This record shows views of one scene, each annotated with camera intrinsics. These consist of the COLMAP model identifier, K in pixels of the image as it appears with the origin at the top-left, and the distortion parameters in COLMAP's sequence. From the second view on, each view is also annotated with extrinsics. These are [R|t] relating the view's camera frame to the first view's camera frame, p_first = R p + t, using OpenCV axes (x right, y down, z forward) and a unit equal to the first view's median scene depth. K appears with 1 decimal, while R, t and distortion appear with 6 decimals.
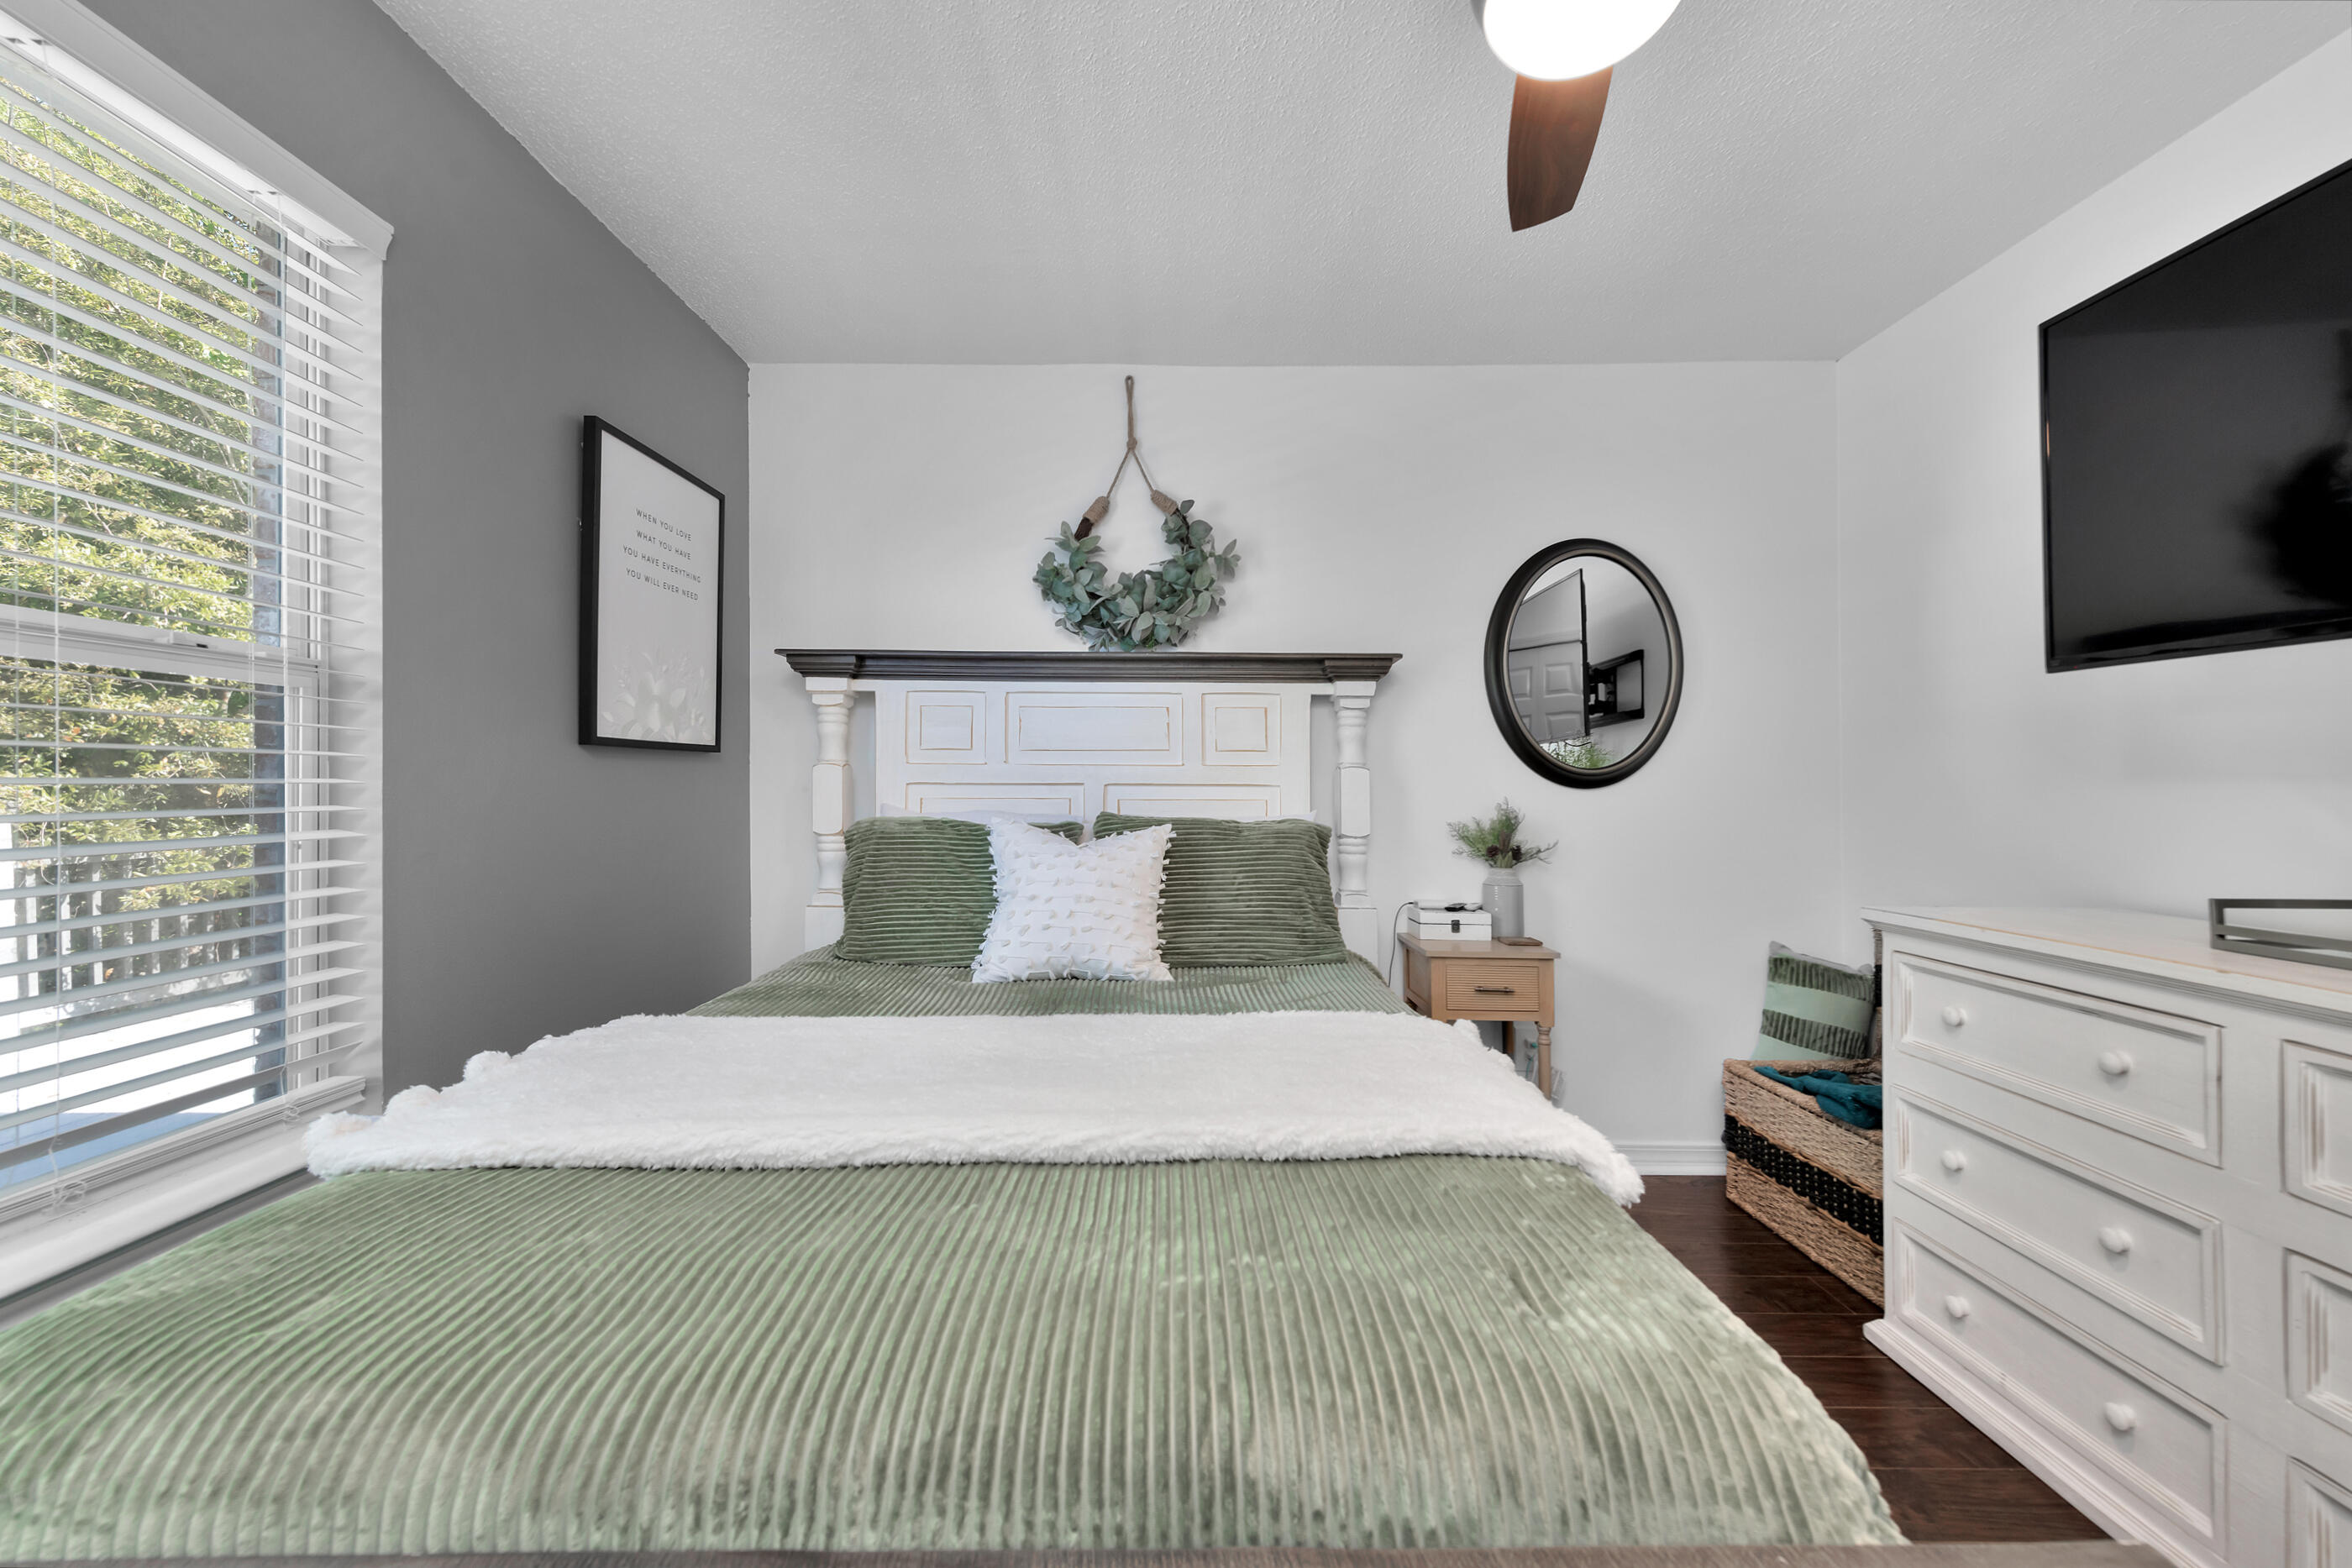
lens RADIAL K [[939.9, 0, 1185.1], [0, 939.9, 776.4], [0, 0, 1]] dist [0.012623, -0.000078]
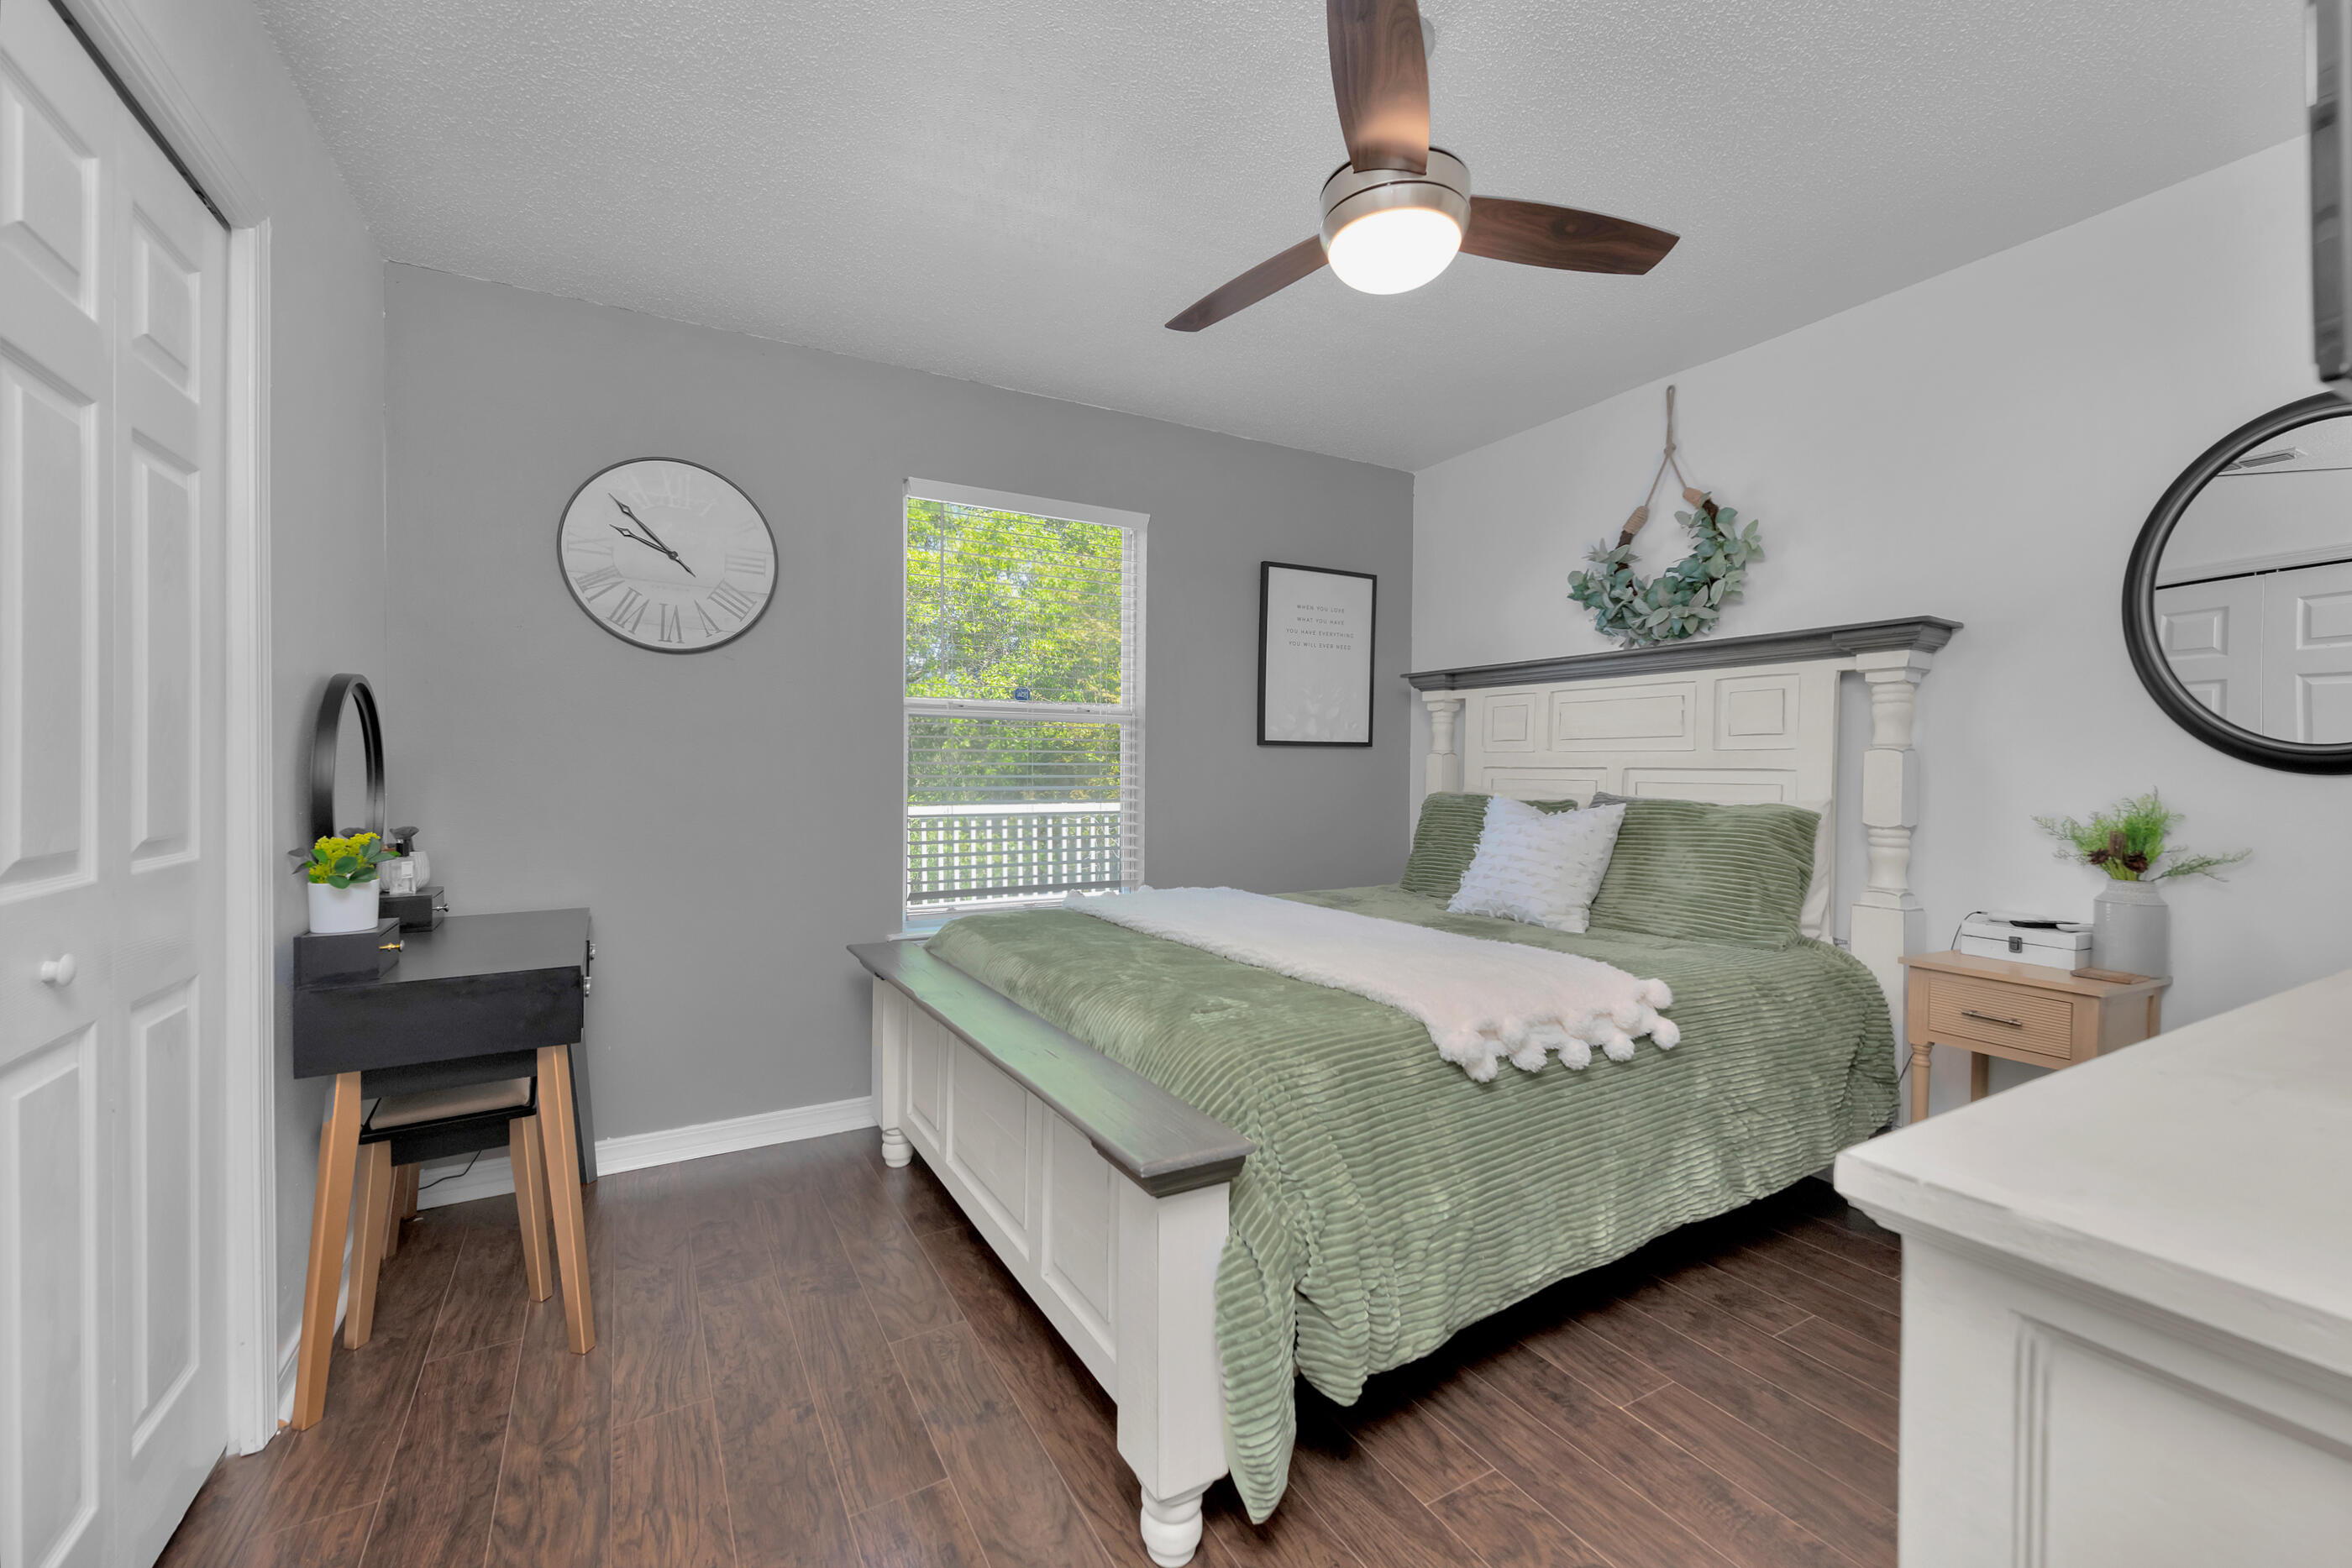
lens RADIAL K [[960.3, 0, 1183.5], [0, 960.3, 776.5], [0, 0, 1]] dist [0.001899, -0.000217]
pose [[0.495036, 0.007989, -0.868836, 0.645241], [0.002180, 0.999943, 0.010436, 0.005173], [0.868870, -0.007060, 0.494990, -0.023256]]
